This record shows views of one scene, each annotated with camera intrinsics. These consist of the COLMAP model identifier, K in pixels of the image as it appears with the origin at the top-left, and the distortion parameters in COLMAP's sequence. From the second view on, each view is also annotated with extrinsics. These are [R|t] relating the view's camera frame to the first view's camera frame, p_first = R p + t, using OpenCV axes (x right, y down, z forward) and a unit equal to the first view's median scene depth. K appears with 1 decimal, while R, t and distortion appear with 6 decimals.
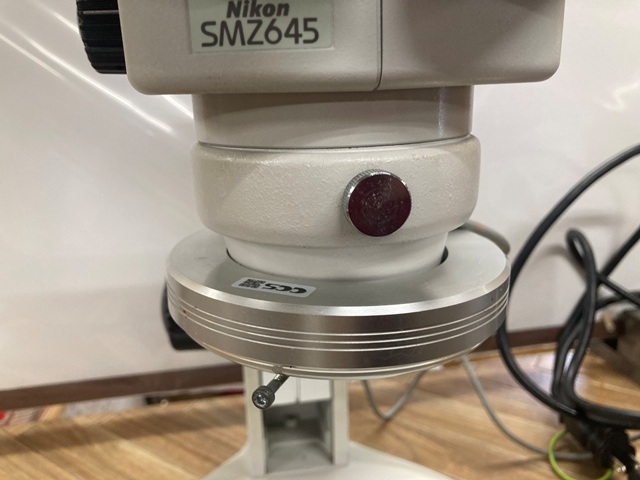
lens RADIAL K [[519.9, 0, 320.0], [0, 519.9, 240.0], [0, 0, 1]] dist [0.044503, -0.093491]
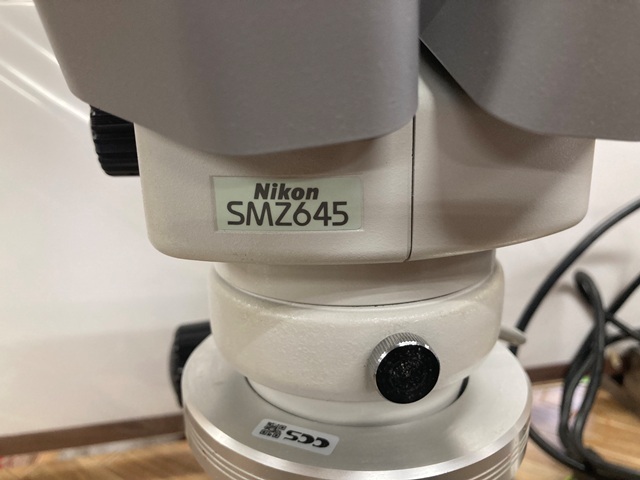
lens RADIAL K [[519.9, 0, 320.0], [0, 519.9, 240.0], [0, 0, 1]] dist [0.044503, -0.093491]
pose [[0.999997, 0.002205, 0.000936, -0.048532], [-0.002204, 0.999996, -0.001503, -0.299597], [-0.000939, 0.001501, 0.999998, 0.024453]]
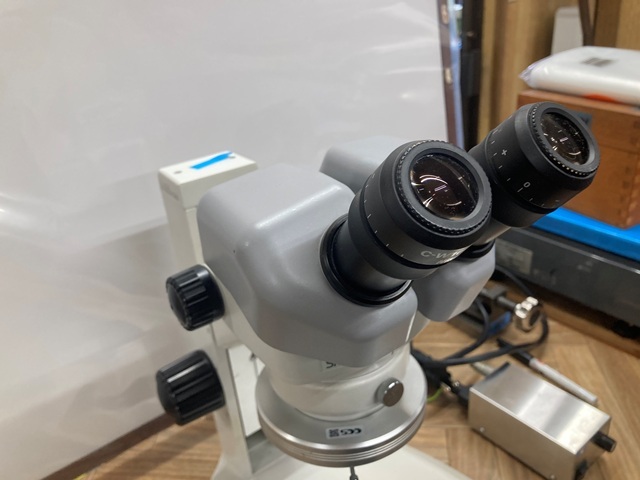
lens RADIAL K [[519.9, 0, 320.0], [0, 519.9, 240.0], [0, 0, 1]] dist [0.044503, -0.093491]
pose [[0.892970, -0.244371, 0.378006, -0.875458], [0.173245, 0.961692, 0.212451, -1.252136], [-0.415442, -0.124224, 0.901097, -0.875471]]
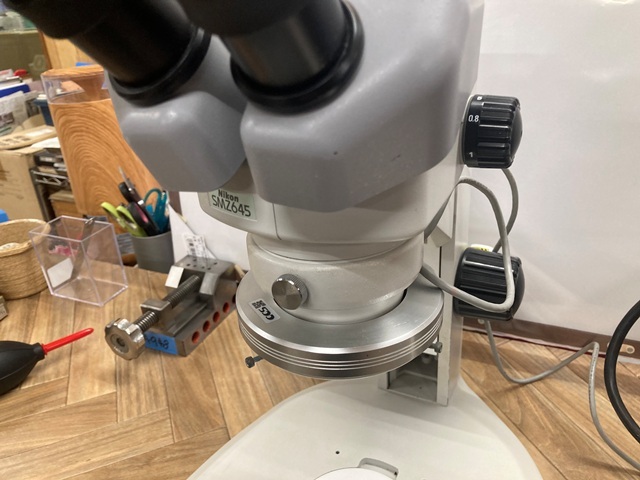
lens RADIAL K [[519.9, 0, 320.0], [0, 519.9, 240.0], [0, 0, 1]] dist [0.044503, -0.093491]
pose [[0.817025, 0.227388, -0.529872, 1.102534], [-0.104375, 0.962099, 0.251934, -0.705379], [0.567076, -0.150531, 0.809793, -0.402243]]
